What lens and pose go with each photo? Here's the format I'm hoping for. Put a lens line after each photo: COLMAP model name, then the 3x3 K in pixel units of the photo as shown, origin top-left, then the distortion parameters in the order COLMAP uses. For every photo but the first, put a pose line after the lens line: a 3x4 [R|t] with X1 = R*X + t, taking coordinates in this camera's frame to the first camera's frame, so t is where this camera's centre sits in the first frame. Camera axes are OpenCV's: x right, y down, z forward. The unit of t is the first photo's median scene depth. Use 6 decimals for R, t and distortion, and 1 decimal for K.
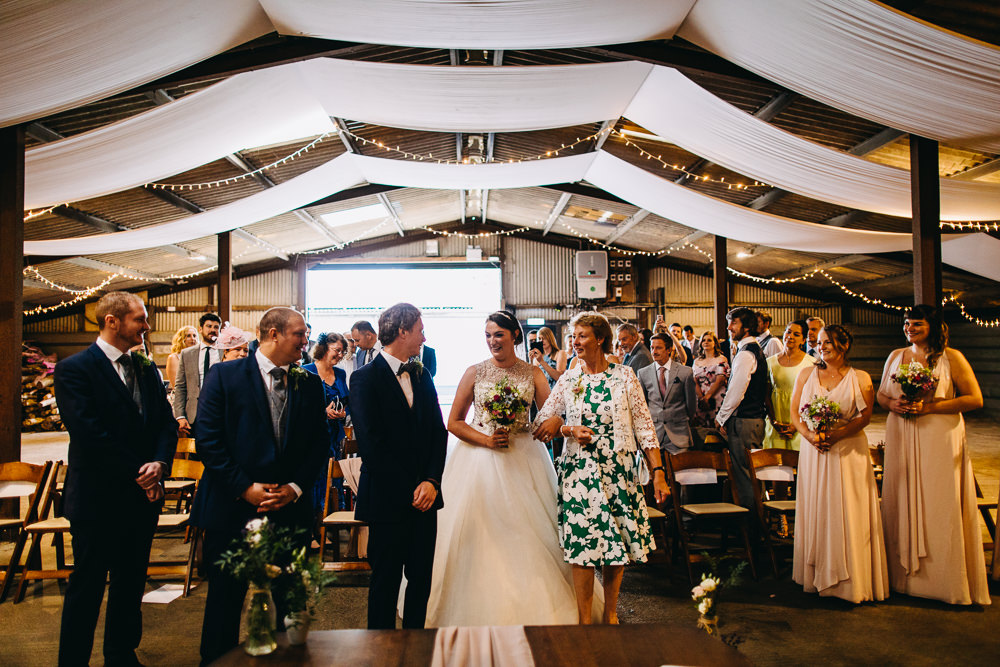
lens RADIAL K [[679.0, 0, 498.3], [0, 679.0, 324.6], [0, 0, 1]] dist [-0.025642, 0.006795]
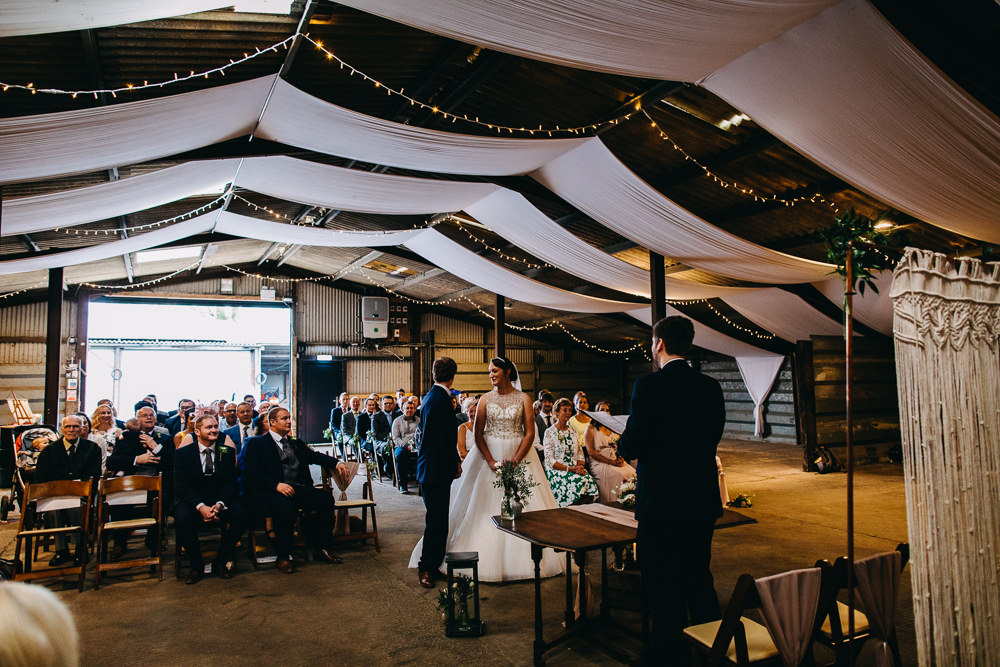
lens RADIAL K [[679.0, 0, 498.3], [0, 679.0, 324.6], [0, 0, 1]] dist [-0.025642, 0.006795]
pose [[0.905795, 0.032656, 0.422456, -0.177250], [-0.011145, 0.998517, -0.053290, -0.002917], [-0.423570, 0.043562, 0.904815, -0.142597]]
